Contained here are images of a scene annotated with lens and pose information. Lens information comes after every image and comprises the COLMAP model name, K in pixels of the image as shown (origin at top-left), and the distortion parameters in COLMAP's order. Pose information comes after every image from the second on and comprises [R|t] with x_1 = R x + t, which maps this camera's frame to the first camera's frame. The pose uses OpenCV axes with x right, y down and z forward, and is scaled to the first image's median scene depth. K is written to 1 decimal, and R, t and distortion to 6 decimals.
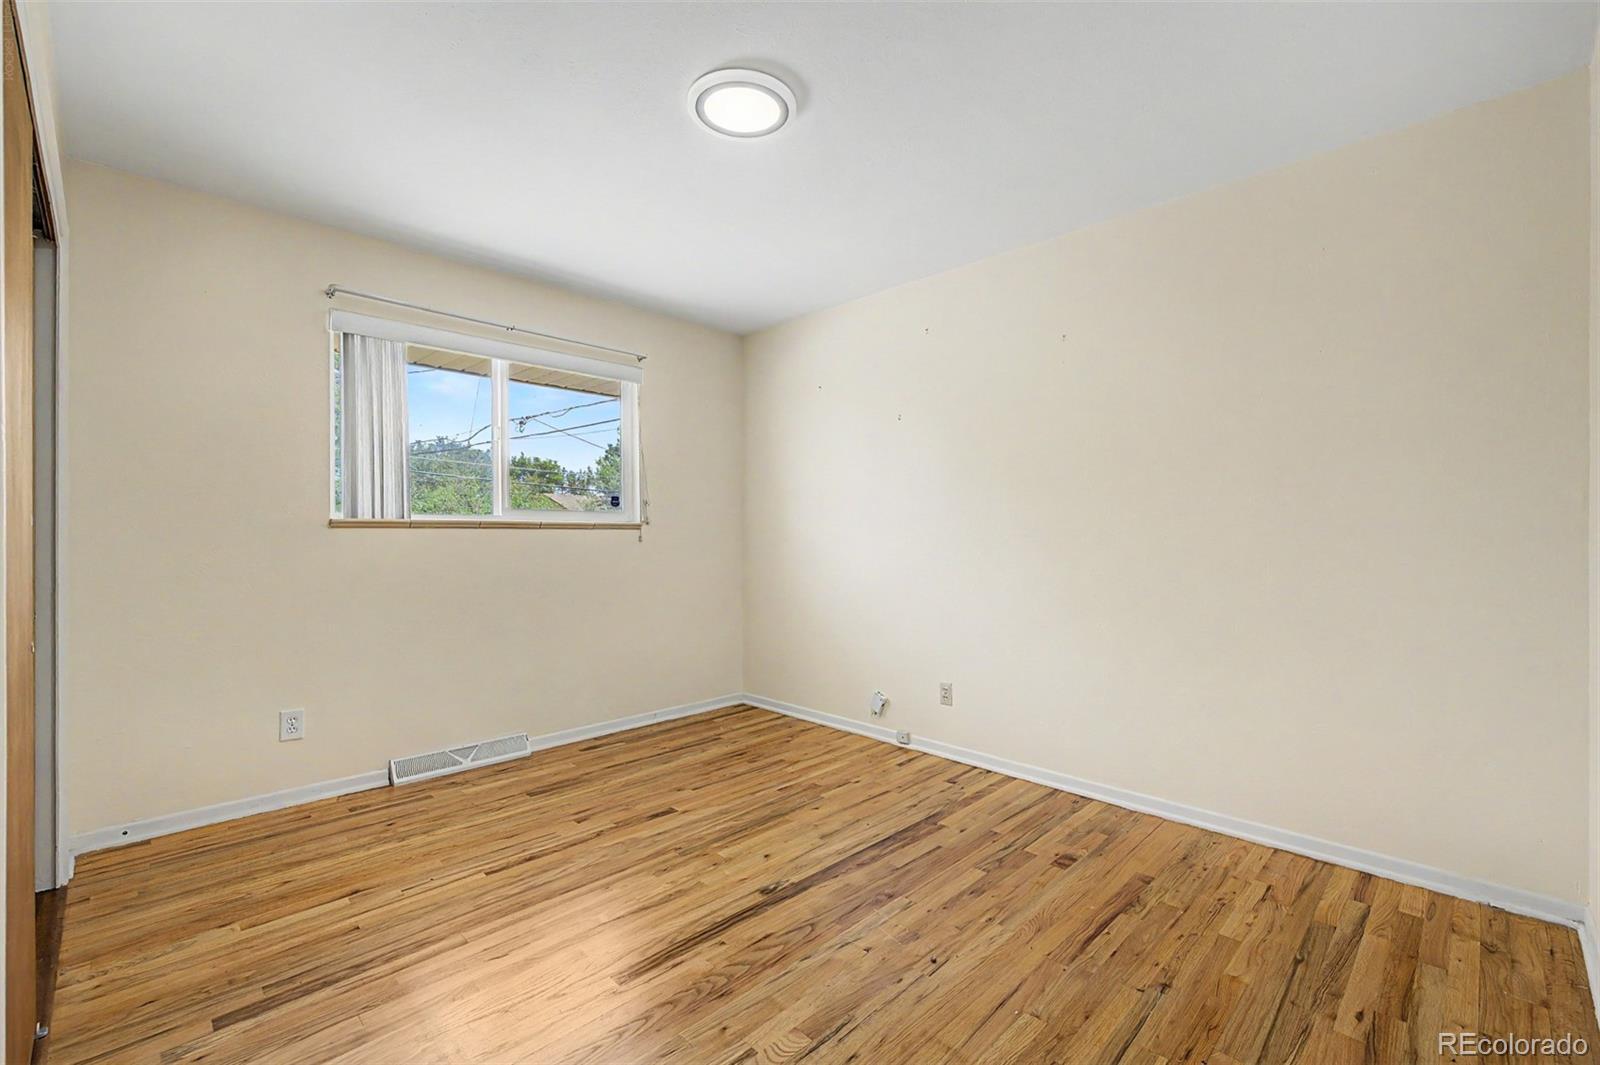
lens RADIAL K [[687.4, 0, 802.2], [0, 687.4, 515.1], [0, 0, 1]] dist [0.000894, 0.000134]
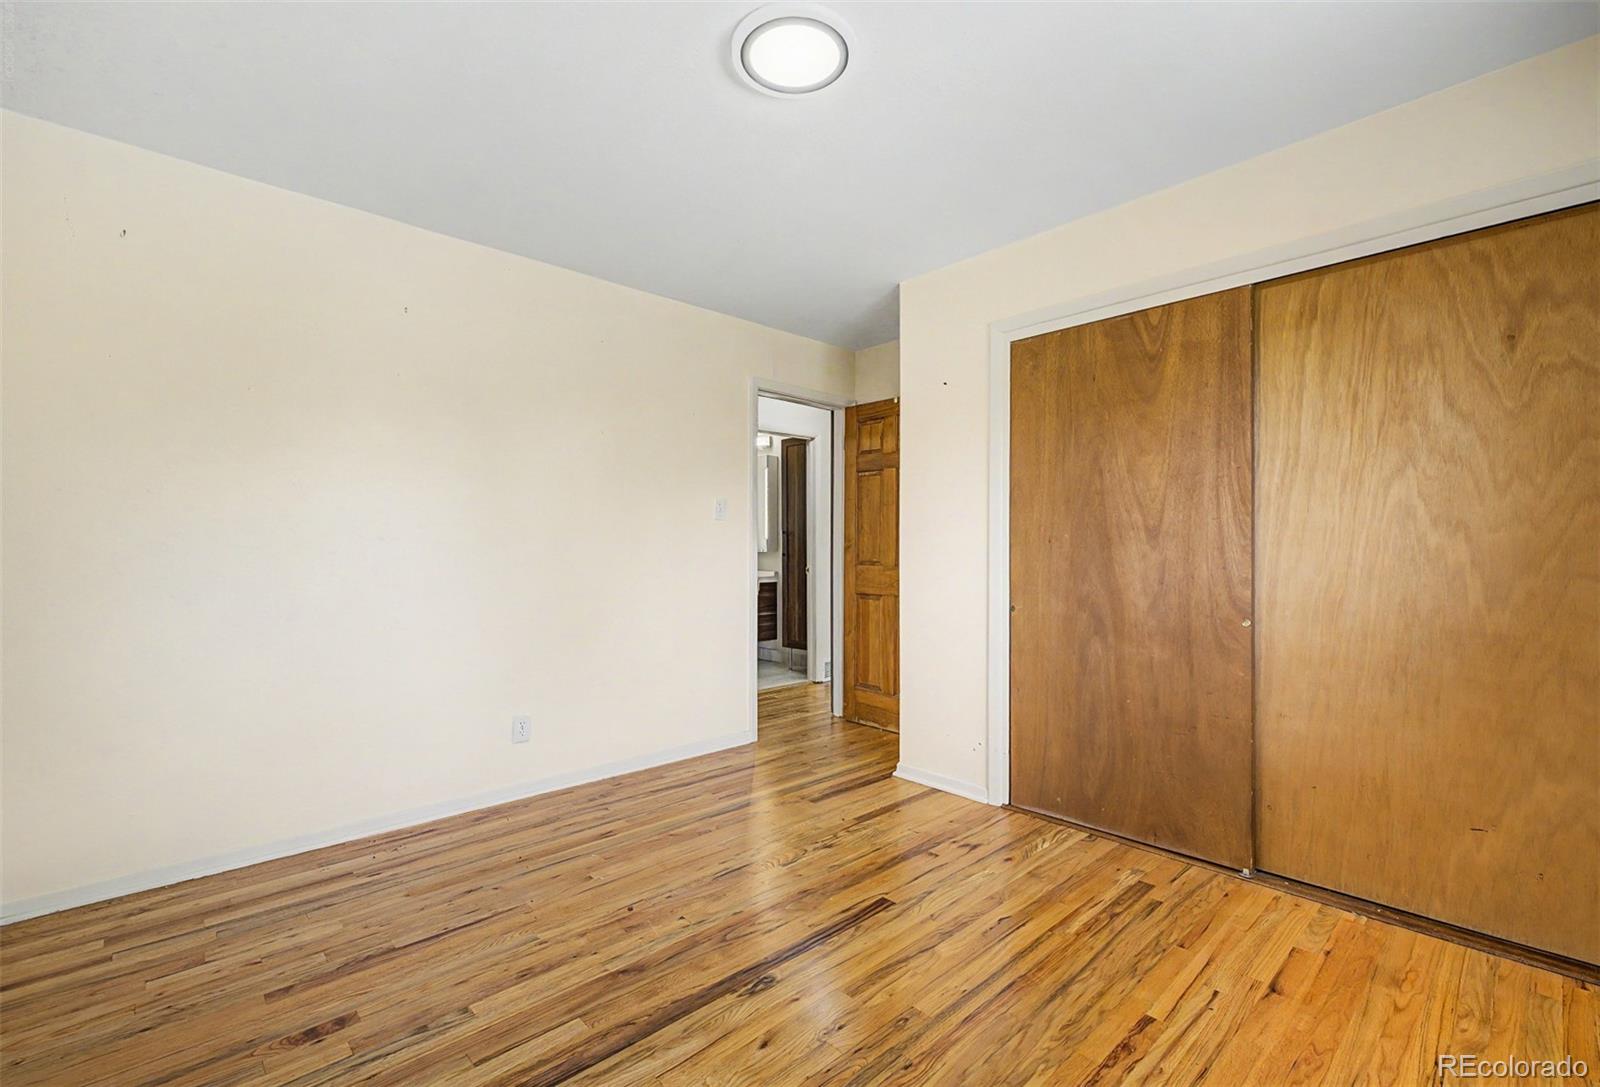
lens RADIAL K [[707.4, 0, 809.2], [0, 707.4, 549.6], [0, 0, 1]] dist [0.001117, 0.000046]
pose [[-0.999523, 0.000423, 0.030884, -0.131357], [-0.000552, 0.999501, -0.031568, 0.055823], [-0.030882, -0.031570, -0.999024, 1.899020]]
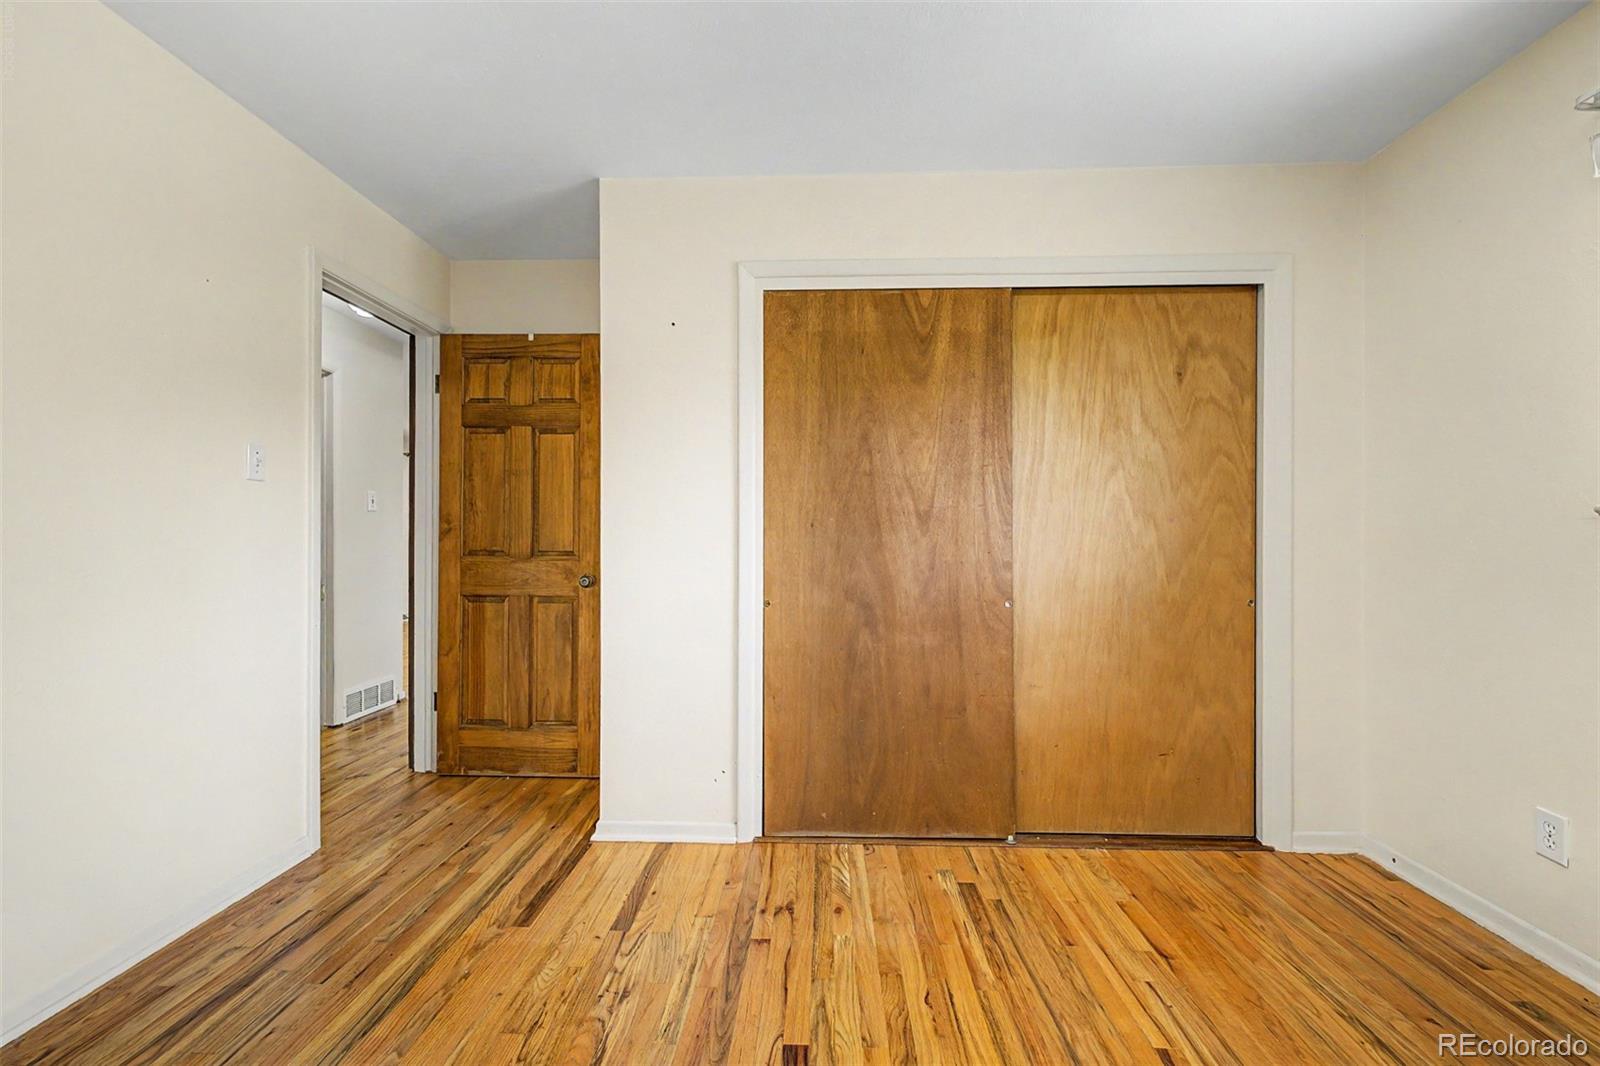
lens RADIAL K [[680.4, 0, 802.6], [0, 680.4, 534.7], [0, 0, 1]] dist [0.012302, -0.004369]
pose [[-0.733106, -0.003971, -0.680102, 0.257293], [0.019480, 0.999450, -0.026835, 0.043087], [0.679835, -0.032921, -0.732626, 1.353305]]
